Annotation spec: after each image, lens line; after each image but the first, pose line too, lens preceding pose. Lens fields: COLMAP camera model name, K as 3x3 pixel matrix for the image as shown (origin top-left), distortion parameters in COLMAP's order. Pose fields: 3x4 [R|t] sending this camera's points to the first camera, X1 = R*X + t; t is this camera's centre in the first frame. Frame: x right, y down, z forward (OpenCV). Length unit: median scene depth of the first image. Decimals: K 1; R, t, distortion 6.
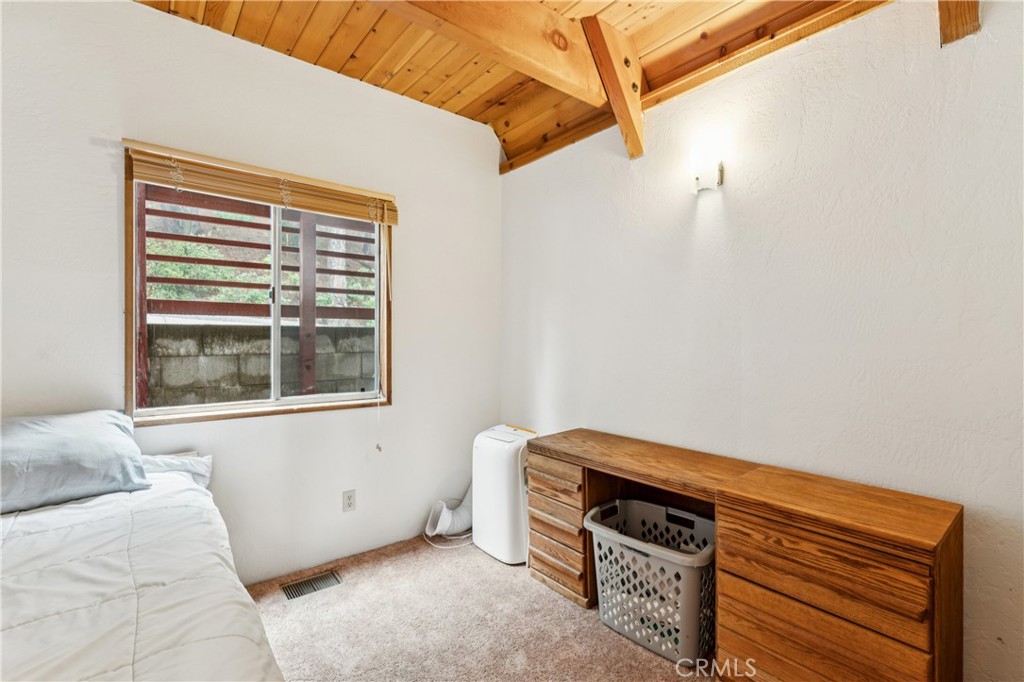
lens RADIAL K [[461.2, 0, 512.3], [0, 461.2, 338.4], [0, 0, 1]] dist [-0.002339, 0.000114]
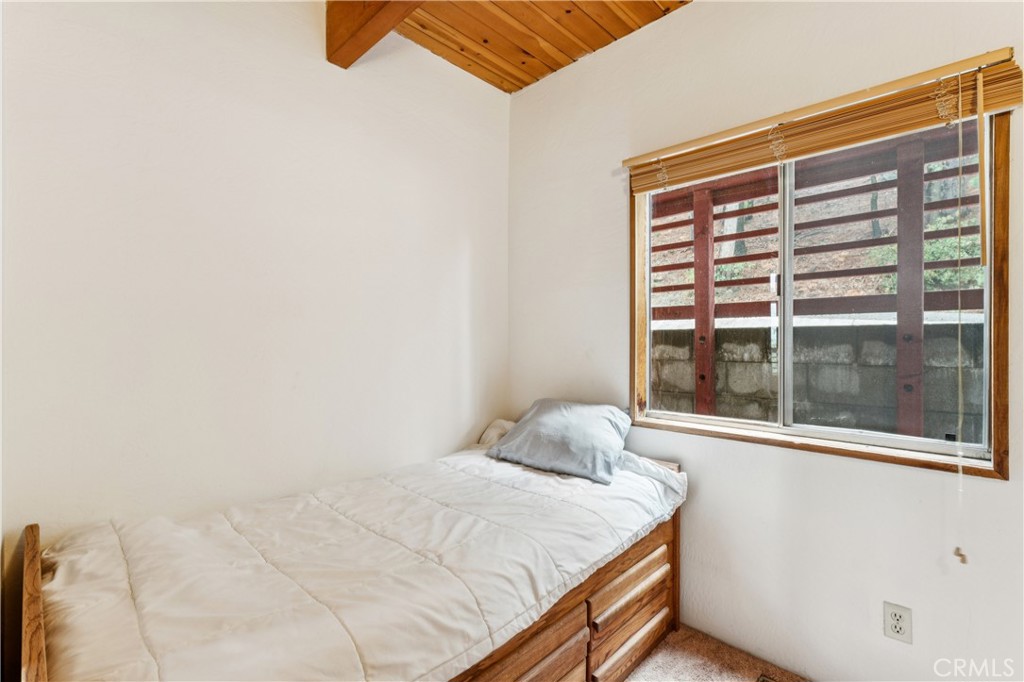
lens RADIAL K [[461.2, 0, 513.4], [0, 461.2, 348.1], [0, 0, 1]] dist [-0.002339, 0.000114]
pose [[0.123225, 0.015028, -0.992265, 0.171261], [0.001883, 0.999880, 0.015378, -0.005335], [0.992377, -0.003763, 0.123181, 0.467672]]
